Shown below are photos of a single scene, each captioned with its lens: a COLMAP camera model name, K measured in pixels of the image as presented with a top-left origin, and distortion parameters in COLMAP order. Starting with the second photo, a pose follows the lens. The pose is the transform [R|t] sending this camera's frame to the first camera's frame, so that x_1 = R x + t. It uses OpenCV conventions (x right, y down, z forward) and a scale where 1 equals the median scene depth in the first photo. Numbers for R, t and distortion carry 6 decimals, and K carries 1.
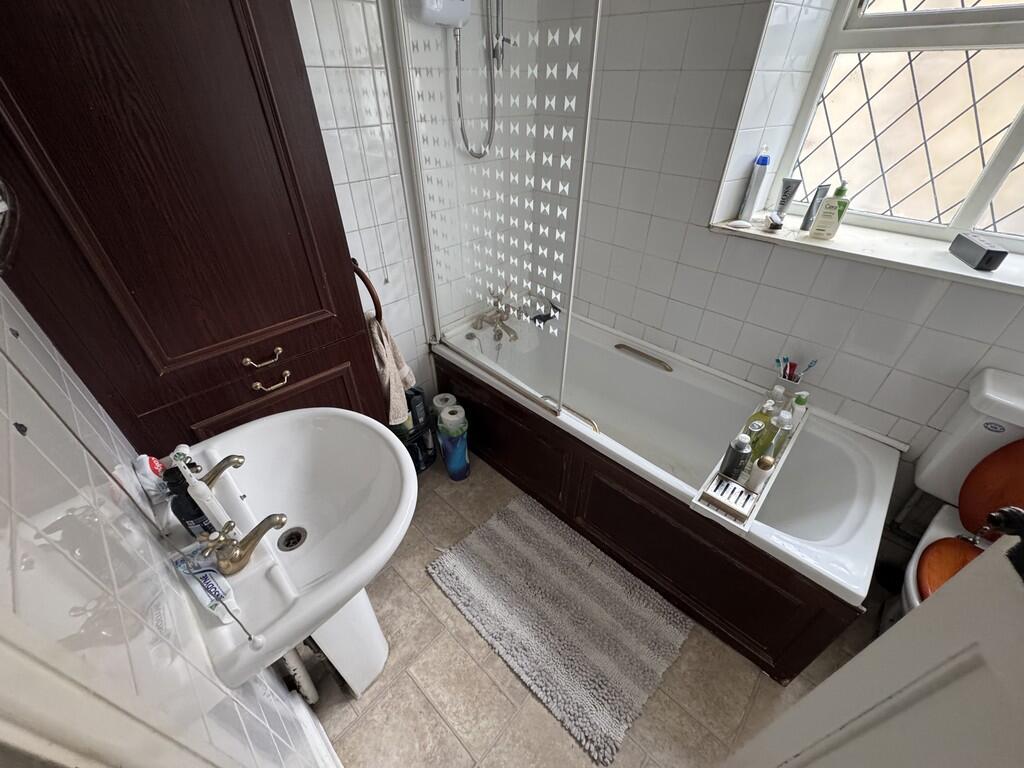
lens RADIAL K [[406.9, 0, 512.3], [0, 406.9, 383.1], [0, 0, 1]] dist [-0.002747, 0.000920]
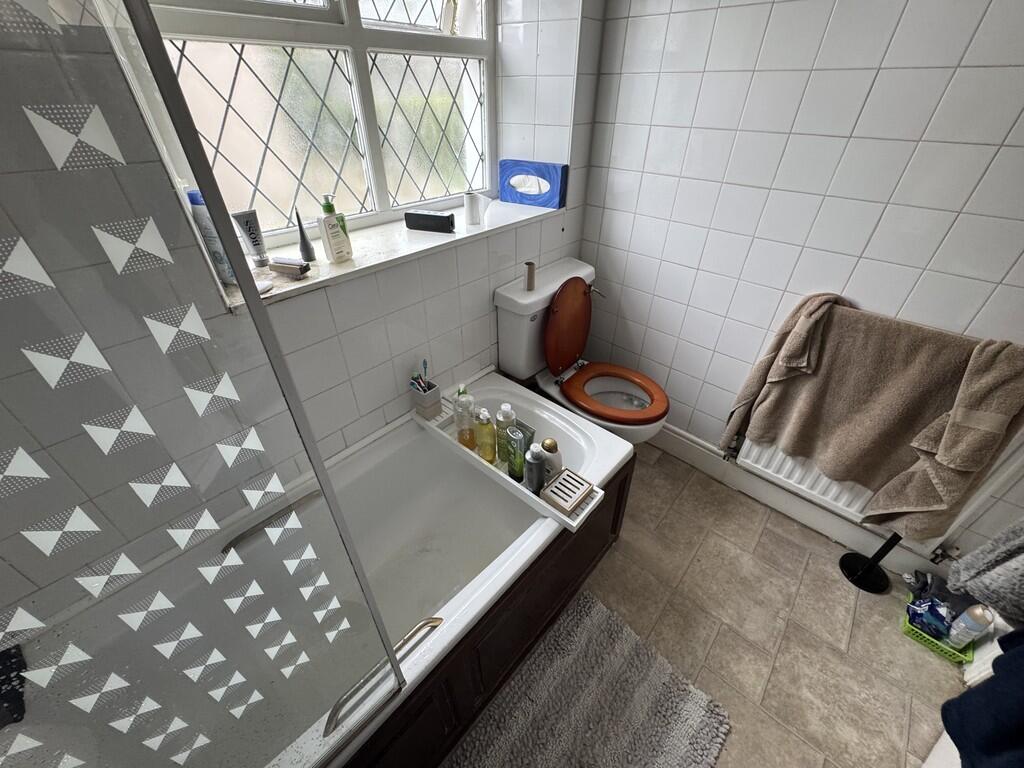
lens RADIAL K [[406.9, 0, 512.3], [0, 406.9, 383.1], [0, 0, 1]] dist [-0.002747, 0.000920]
pose [[-0.006103, -0.587521, 0.809186, -0.093290], [0.603364, 0.643139, 0.471511, -0.376998], [-0.797442, 0.491112, 0.350564, 0.536014]]
